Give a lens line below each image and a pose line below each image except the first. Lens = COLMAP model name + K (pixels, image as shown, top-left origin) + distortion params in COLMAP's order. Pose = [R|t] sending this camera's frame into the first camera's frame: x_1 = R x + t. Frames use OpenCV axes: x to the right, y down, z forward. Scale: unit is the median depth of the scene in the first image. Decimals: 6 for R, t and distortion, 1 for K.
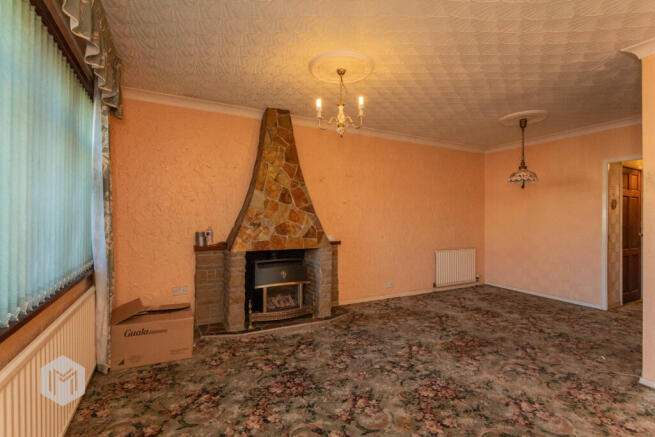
lens RADIAL K [[321.2, 0, 329.7], [0, 321.2, 217.5], [0, 0, 1]] dist [-0.009323, 0.003085]
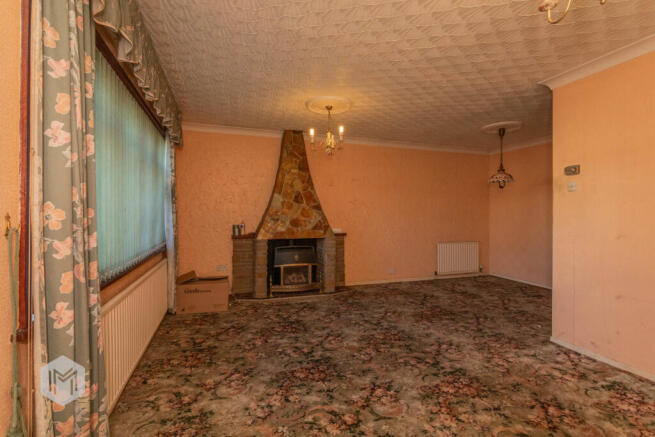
lens RADIAL K [[321.2, 0, 325.8], [0, 321.2, 217.7], [0, 0, 1]] dist [-0.009323, 0.003085]
pose [[0.987586, -0.000858, -0.157079, 0.205610], [0.002291, 0.999957, 0.008941, 0.003655], [0.157065, -0.009190, 0.987545, -0.312271]]
